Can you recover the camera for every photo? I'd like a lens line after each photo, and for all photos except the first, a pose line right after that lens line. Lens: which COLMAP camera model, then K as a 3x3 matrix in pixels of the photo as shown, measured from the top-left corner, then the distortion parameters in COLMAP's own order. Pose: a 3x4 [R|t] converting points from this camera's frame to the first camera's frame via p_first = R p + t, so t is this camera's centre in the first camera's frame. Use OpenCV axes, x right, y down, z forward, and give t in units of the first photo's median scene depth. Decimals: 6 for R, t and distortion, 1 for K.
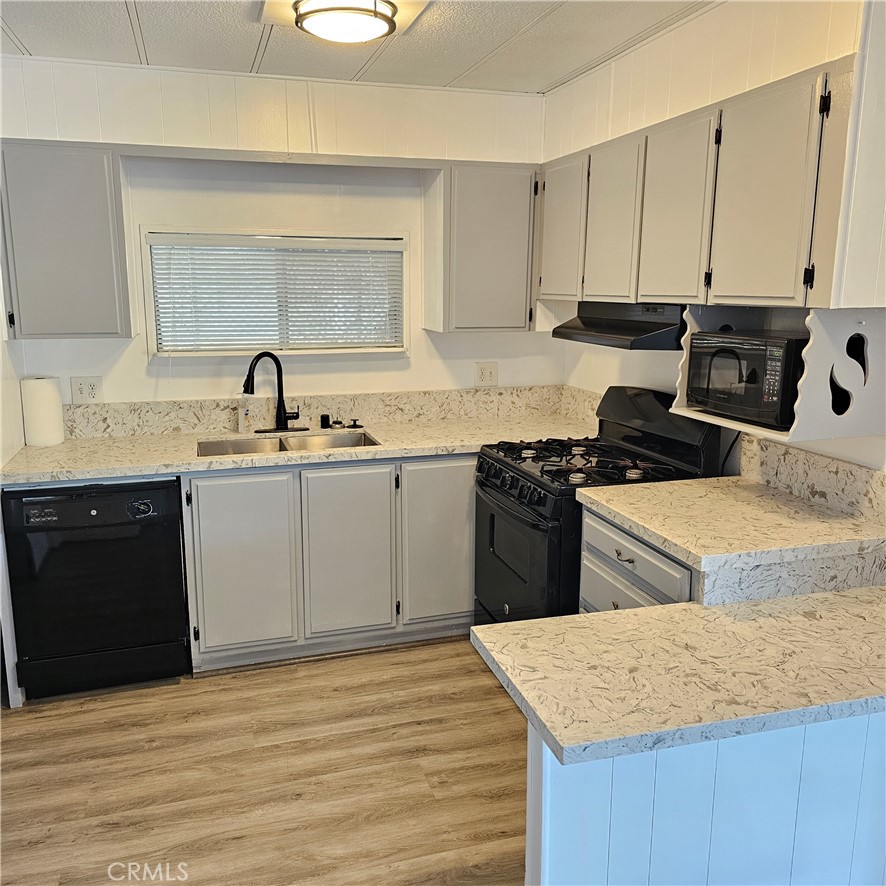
lens RADIAL K [[786.7, 0, 445.0], [0, 786.7, 439.0], [0, 0, 1]] dist [0.061921, -0.049761]
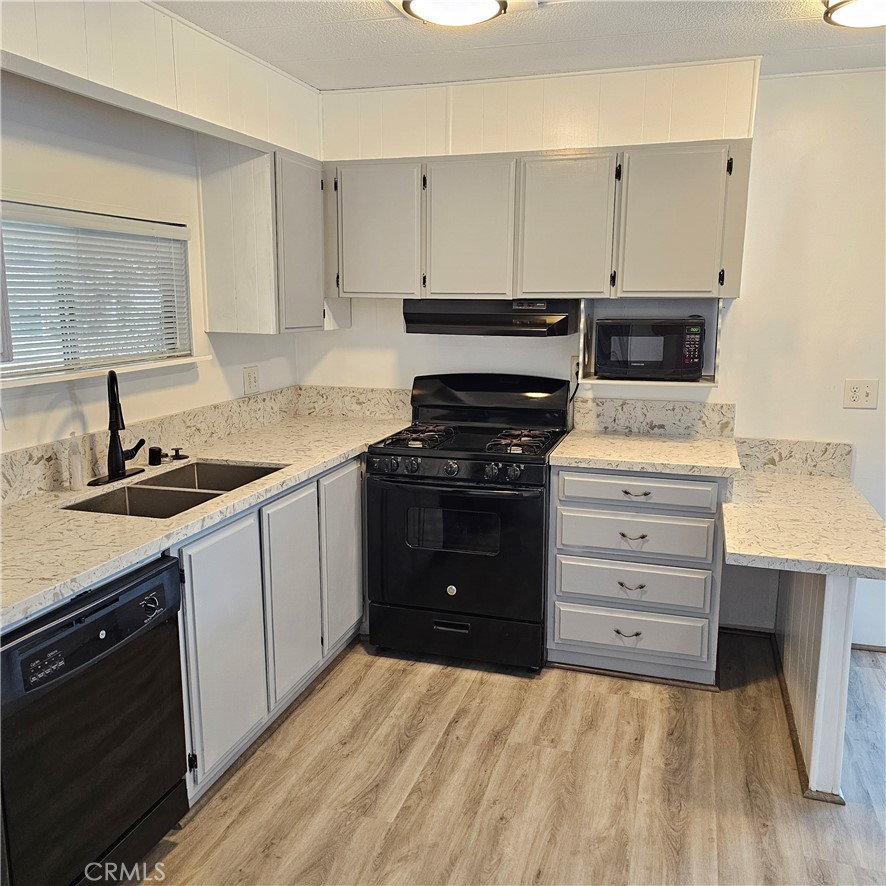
lens RADIAL K [[786.7, 0, 445.0], [0, 786.7, 439.0], [0, 0, 1]] dist [0.061921, -0.049761]
pose [[0.562972, -0.151077, 0.812550, -0.803428], [0.156140, 0.984888, 0.074939, -0.067927], [-0.811593, 0.084683, 0.578054, 0.410211]]
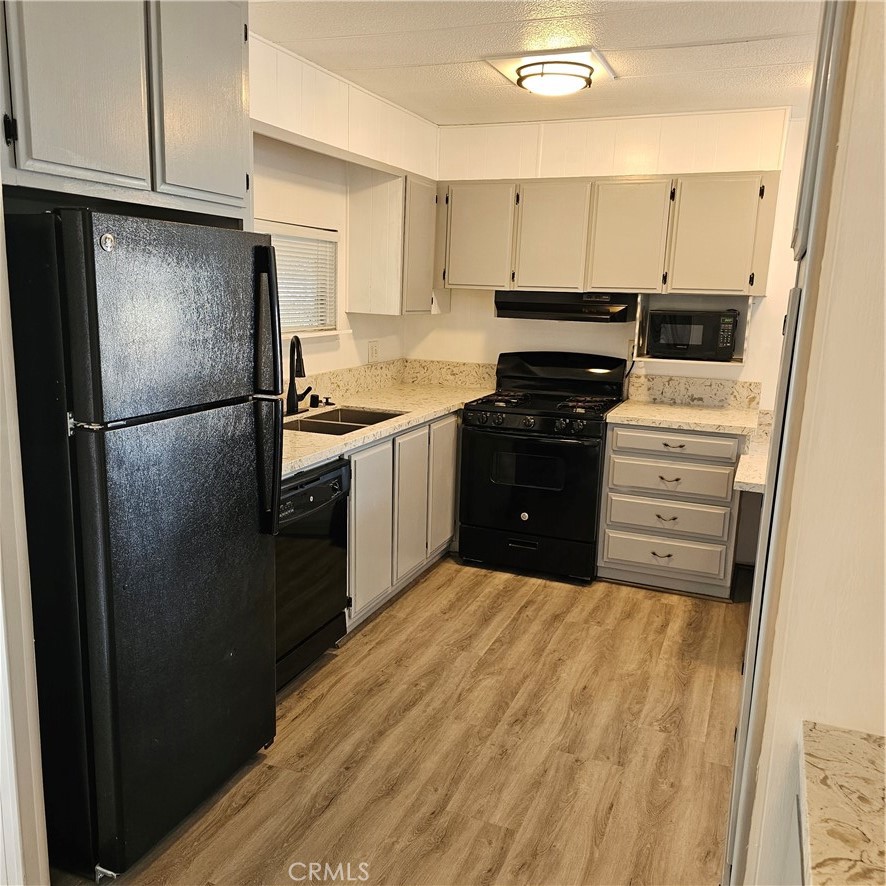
lens RADIAL K [[780.7, 0, 427.8], [0, 780.7, 452.0], [0, 0, 1]] dist [0.108920, -0.244598]
pose [[0.642453, -0.142641, 0.752933, -1.111025], [0.119993, 0.989129, 0.085001, -0.032883], [-0.756873, 0.035738, 0.652585, 0.253384]]
